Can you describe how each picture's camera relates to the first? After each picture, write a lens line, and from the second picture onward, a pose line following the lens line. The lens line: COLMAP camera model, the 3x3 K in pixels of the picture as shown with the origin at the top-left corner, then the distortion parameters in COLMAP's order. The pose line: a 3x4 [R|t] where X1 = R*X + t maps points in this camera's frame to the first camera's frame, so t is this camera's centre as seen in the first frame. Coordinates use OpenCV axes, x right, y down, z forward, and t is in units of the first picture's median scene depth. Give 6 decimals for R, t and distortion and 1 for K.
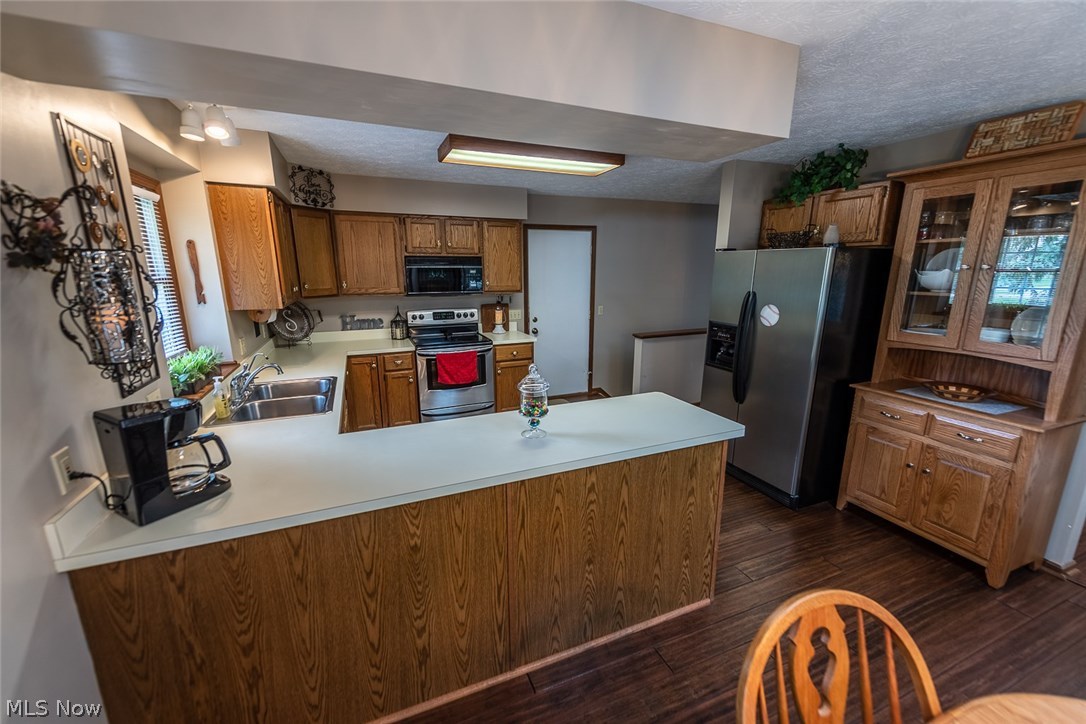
lens RADIAL K [[429.9, 0, 539.8], [0, 429.9, 364.7], [0, 0, 1]] dist [0.012512, -0.002782]
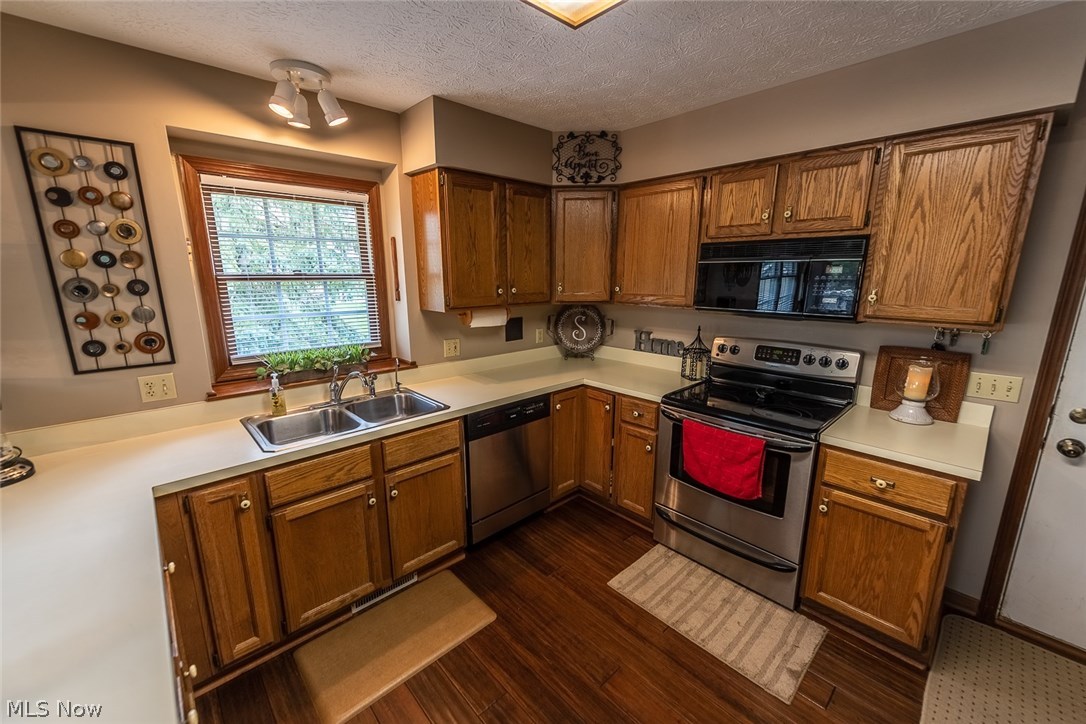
lens RADIAL K [[429.9, 0, 537.8], [0, 429.9, 366.8], [0, 0, 1]] dist [0.012512, -0.002782]
pose [[0.343066, 0.205285, -0.916604, 0.182202], [-0.205839, 0.968538, 0.139875, -0.128280], [0.916480, 0.140687, 0.374528, 0.608817]]
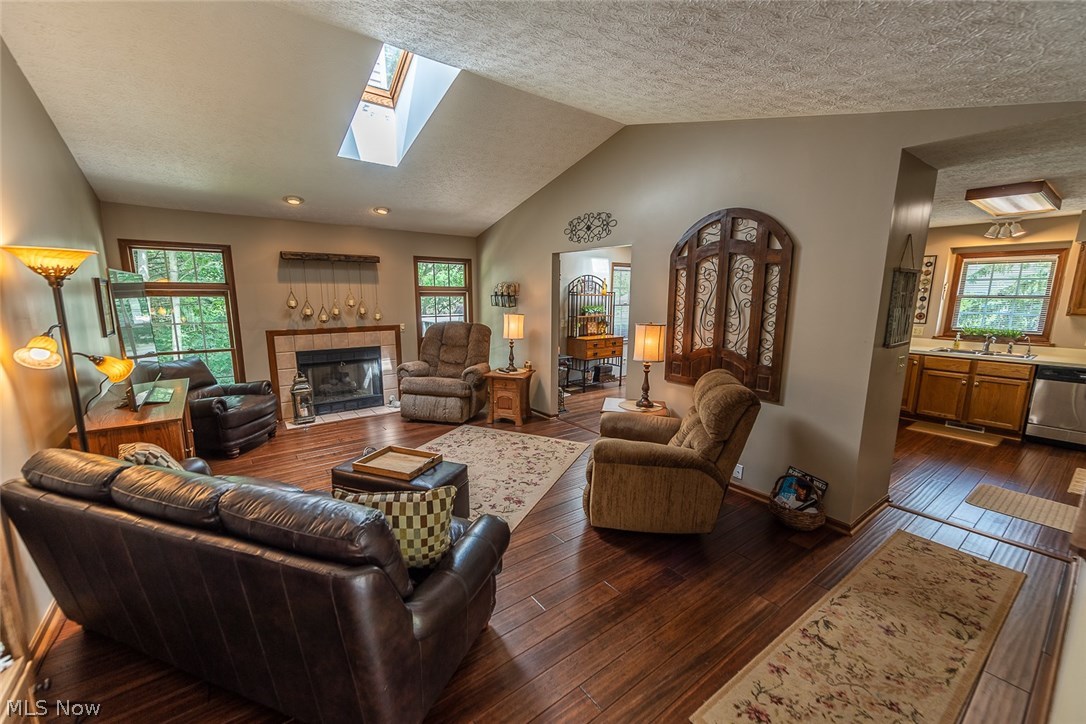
lens RADIAL K [[429.9, 0, 543.0], [0, 429.9, 365.9], [0, 0, 1]] dist [0.012512, -0.002782]
pose [[-0.970285, 0.036773, -0.239152, 1.166348], [-0.058070, 0.924106, 0.377697, -0.319561], [0.234891, 0.380362, -0.894512, 1.441027]]
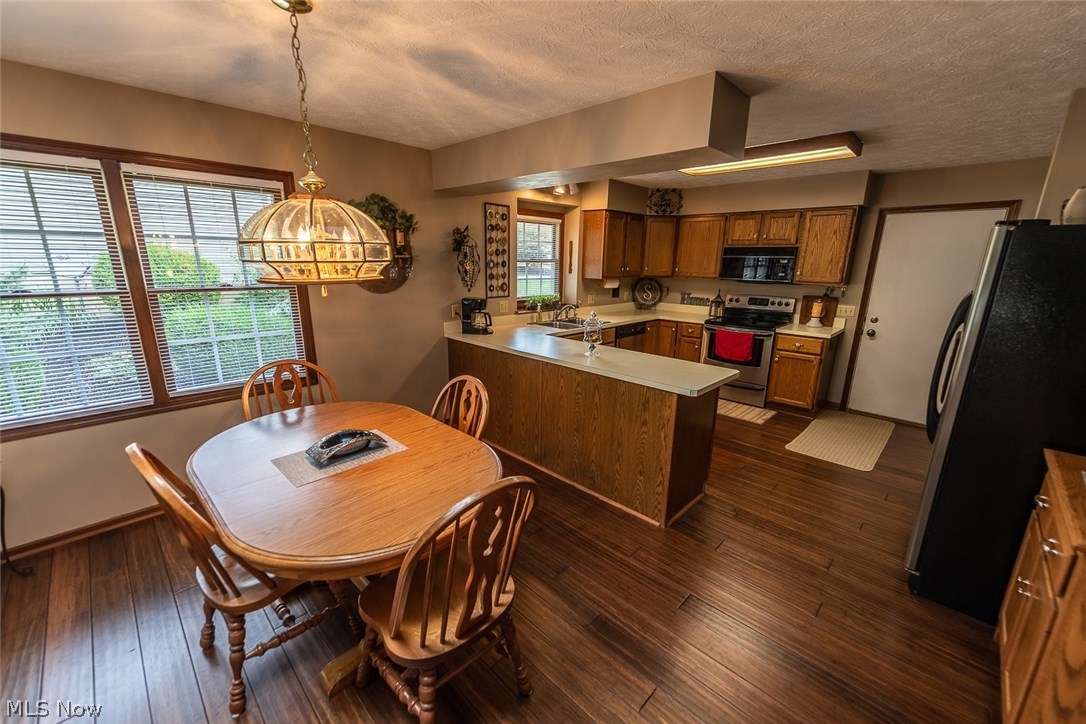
lens RADIAL K [[429.9, 0, 535.6], [0, 429.9, 365.1], [0, 0, 1]] dist [0.012512, -0.002782]
pose [[0.386648, 0.230381, -0.892988, 0.652806], [-0.219792, 0.963413, 0.153384, -0.002444], [0.895653, 0.136966, 0.423138, 0.053472]]
